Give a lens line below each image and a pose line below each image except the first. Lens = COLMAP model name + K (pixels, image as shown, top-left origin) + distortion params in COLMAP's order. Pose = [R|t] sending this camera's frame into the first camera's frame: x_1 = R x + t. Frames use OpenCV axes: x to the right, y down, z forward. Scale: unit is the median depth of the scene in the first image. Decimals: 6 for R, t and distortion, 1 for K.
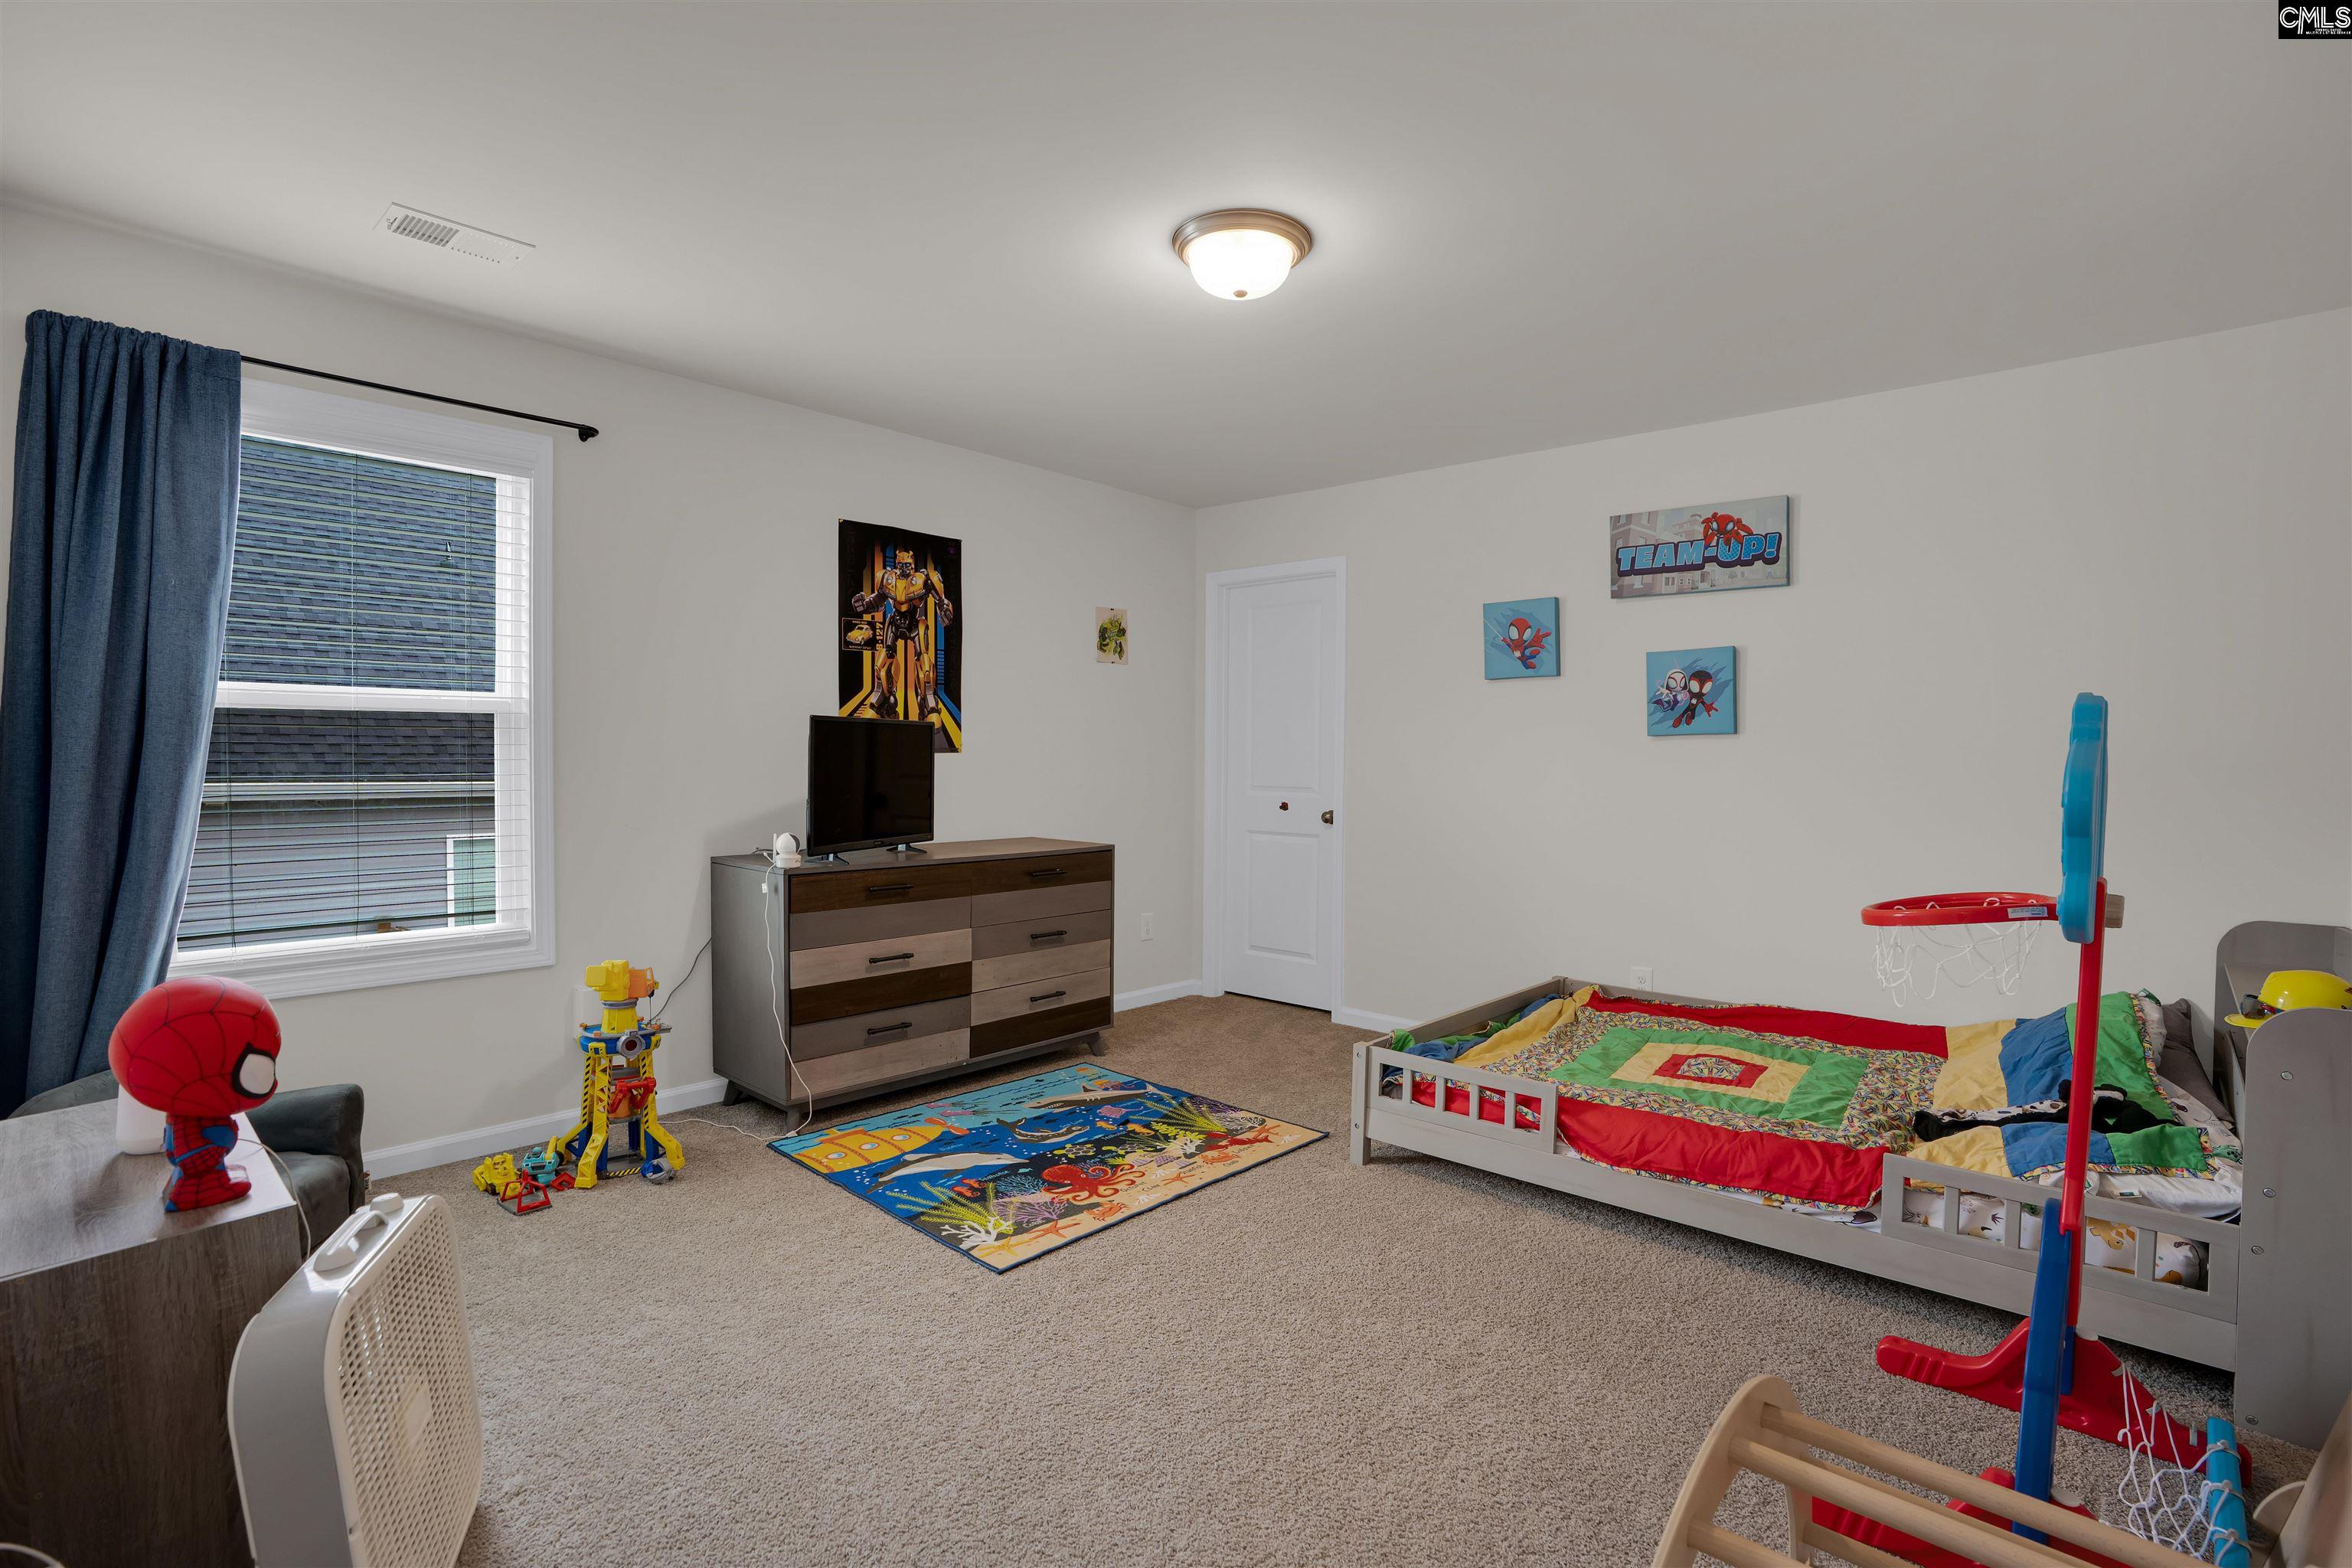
lens RADIAL K [[1100.8, 0, 1187.2], [0, 1100.8, 777.9], [0, 0, 1]] dist [-0.034972, 0.000235]
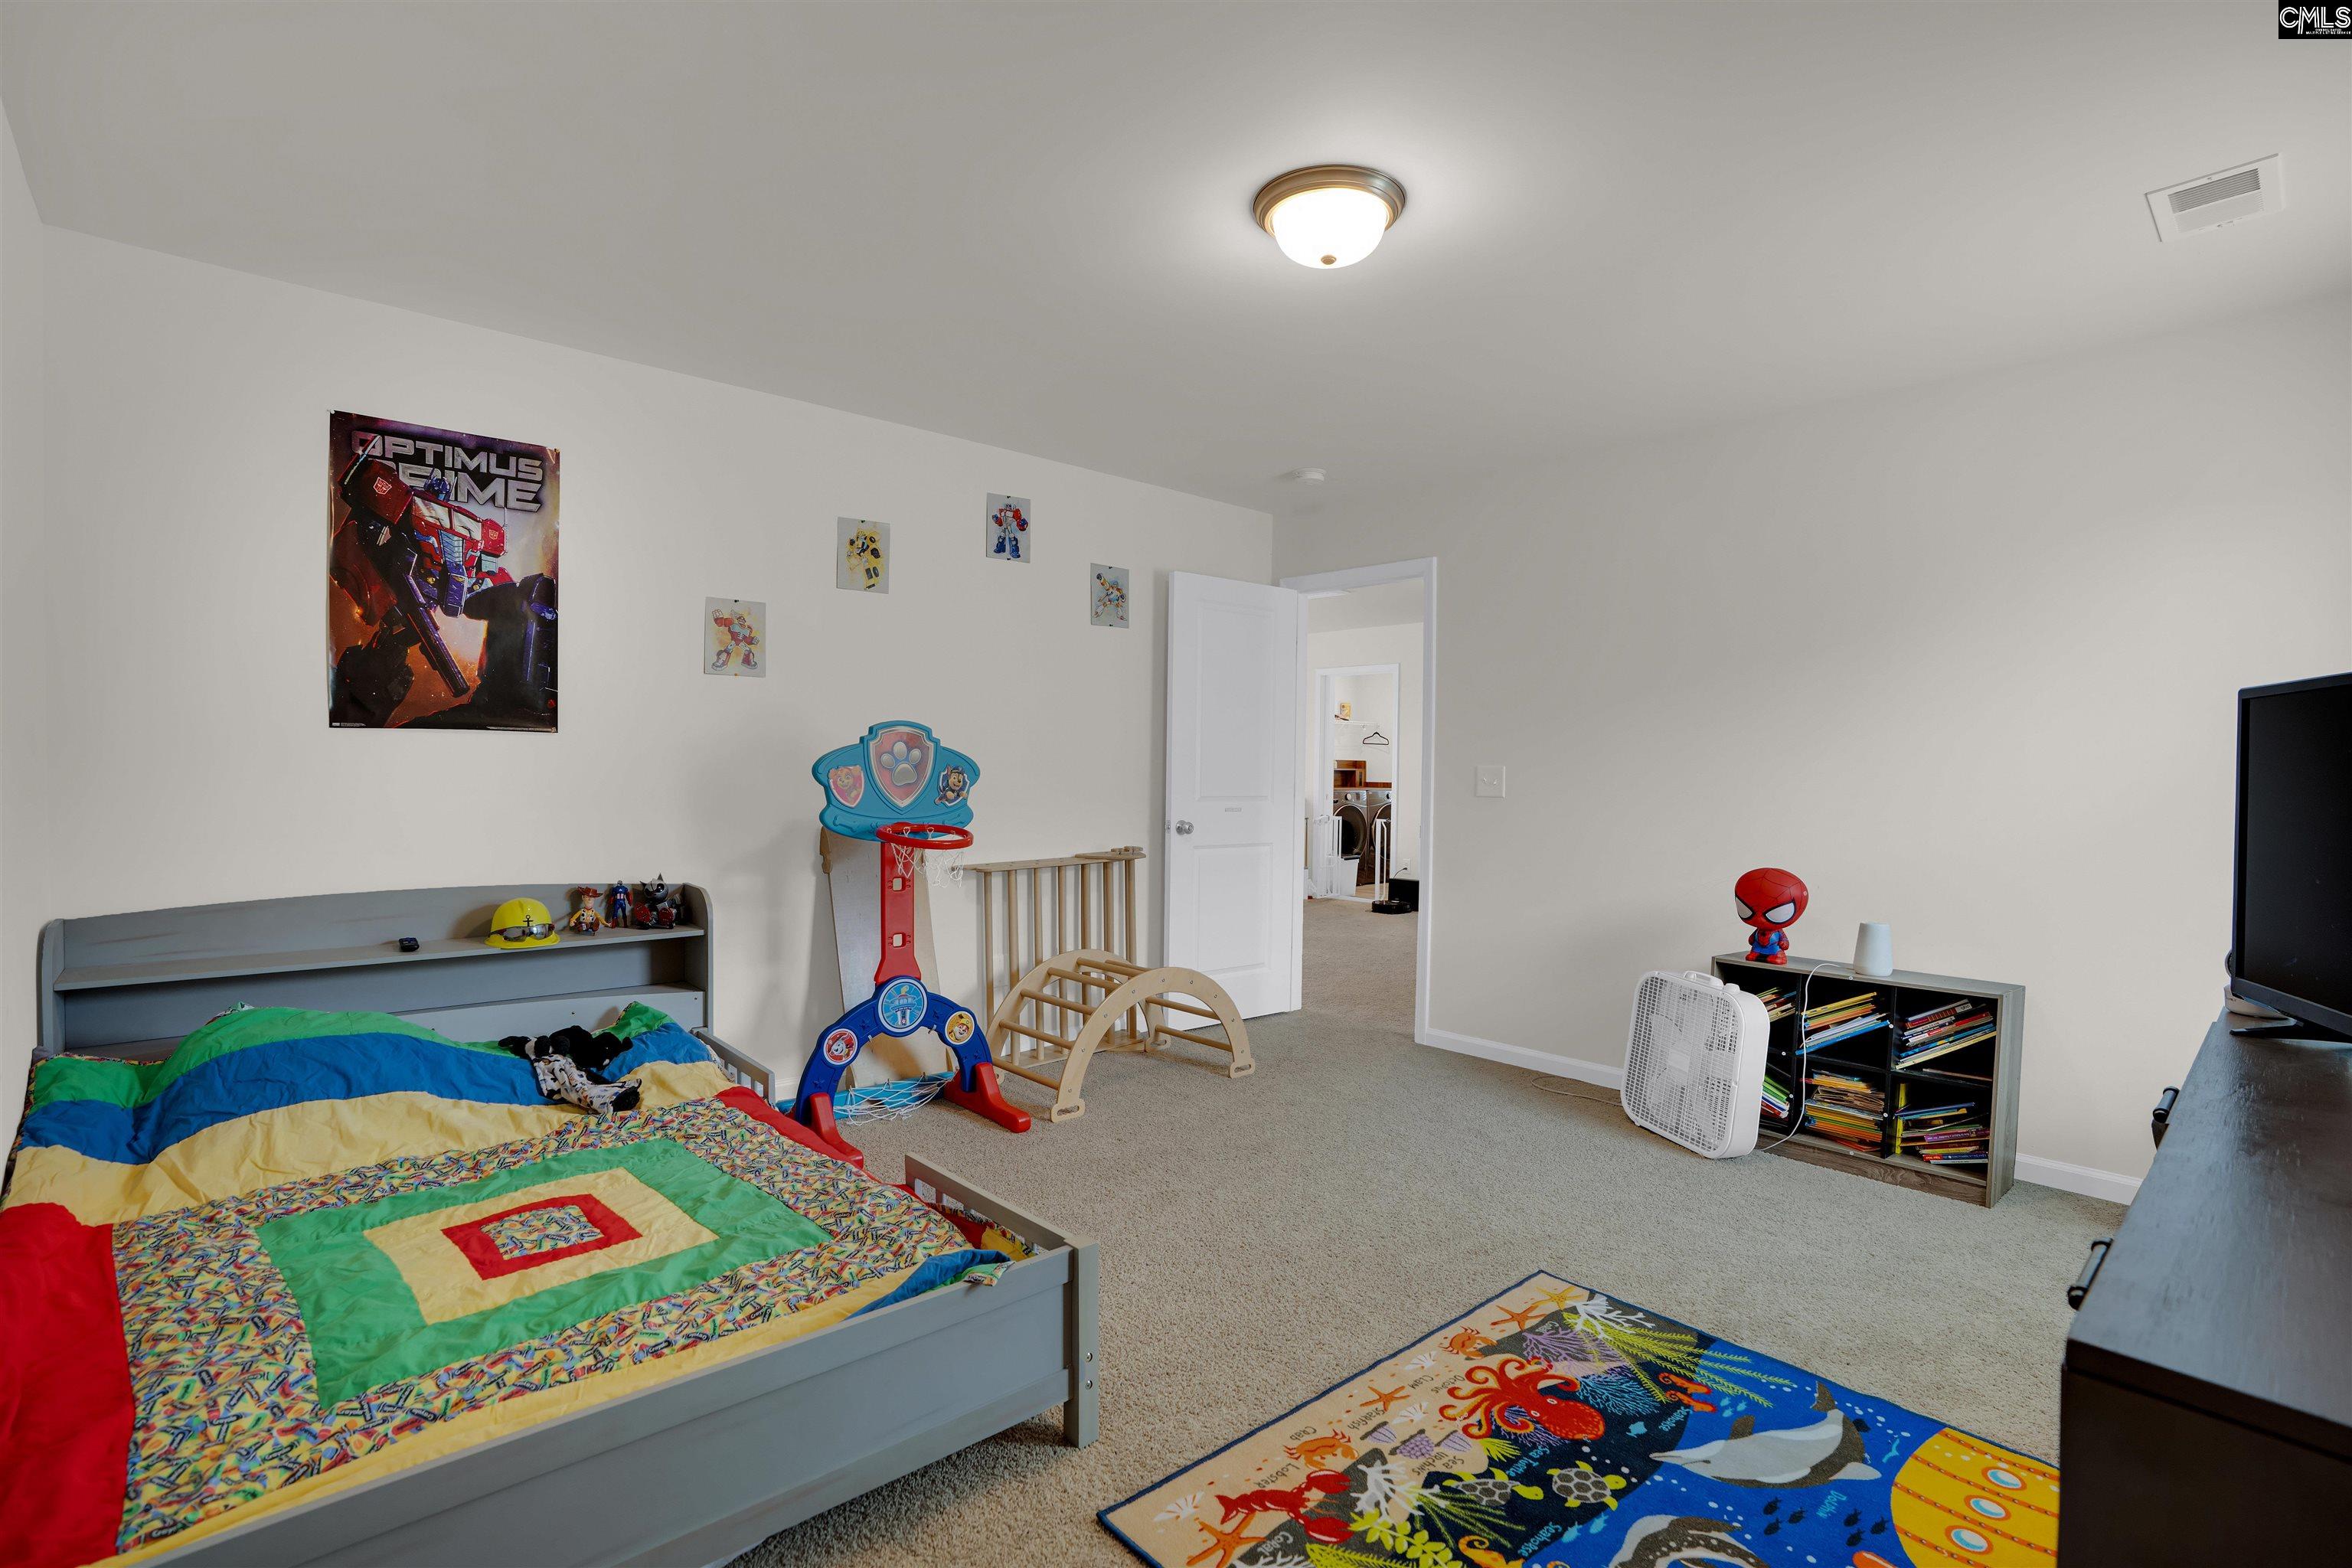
lens RADIAL K [[1100.8, 0, 1187.2], [0, 1100.8, 777.9], [0, 0, 1]] dist [-0.034972, 0.000235]
pose [[-0.995440, -0.024452, 0.092203, 0.058031], [-0.022235, 0.999440, 0.024993, -0.020209], [-0.092762, 0.022828, -0.995427, 1.626731]]
